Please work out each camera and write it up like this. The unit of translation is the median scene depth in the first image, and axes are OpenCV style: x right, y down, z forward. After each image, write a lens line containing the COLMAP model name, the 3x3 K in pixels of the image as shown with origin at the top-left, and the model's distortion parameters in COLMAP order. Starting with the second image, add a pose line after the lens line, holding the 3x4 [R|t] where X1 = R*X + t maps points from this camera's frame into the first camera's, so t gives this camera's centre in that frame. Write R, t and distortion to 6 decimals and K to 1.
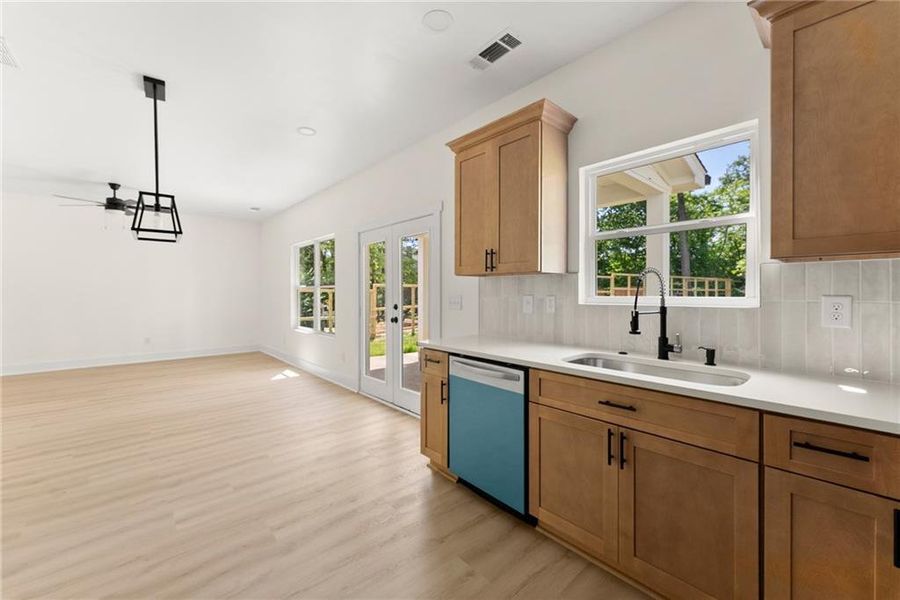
lens RADIAL K [[364.9, 0, 447.5], [0, 364.9, 298.2], [0, 0, 1]] dist [-0.000296, 0.000059]
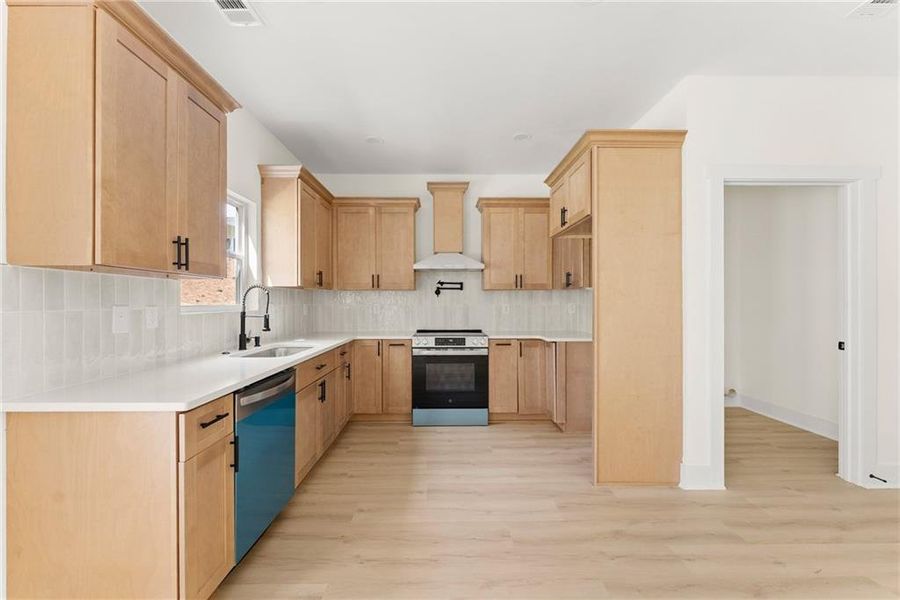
lens RADIAL K [[364.9, 0, 447.5], [0, 364.9, 298.2], [0, 0, 1]] dist [-0.000296, 0.000059]
pose [[-0.753903, 0.001083, 0.656984, -0.920798], [0.003484, 0.999991, 0.002350, -0.030587], [-0.656976, 0.004061, -0.753900, 1.552686]]
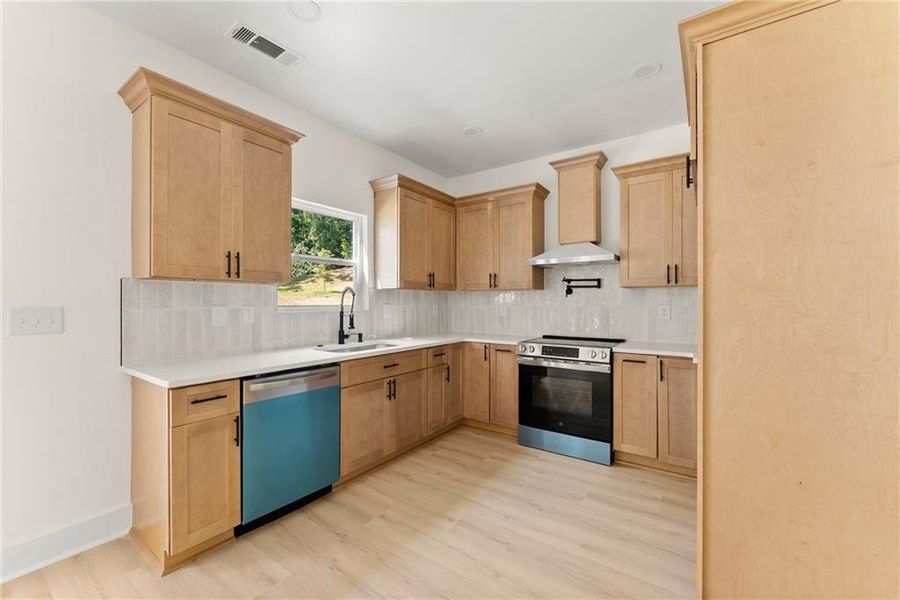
lens RADIAL K [[368.2, 0, 450.0], [0, 368.2, 300.0], [0, 0, 1]] dist [0.001704, 0.000073]
pose [[-0.224450, 0.000301, 0.974486, -1.113376], [0.008438, 0.999963, 0.001634, -0.026674], [-0.974449, 0.008589, -0.224444, 0.907134]]
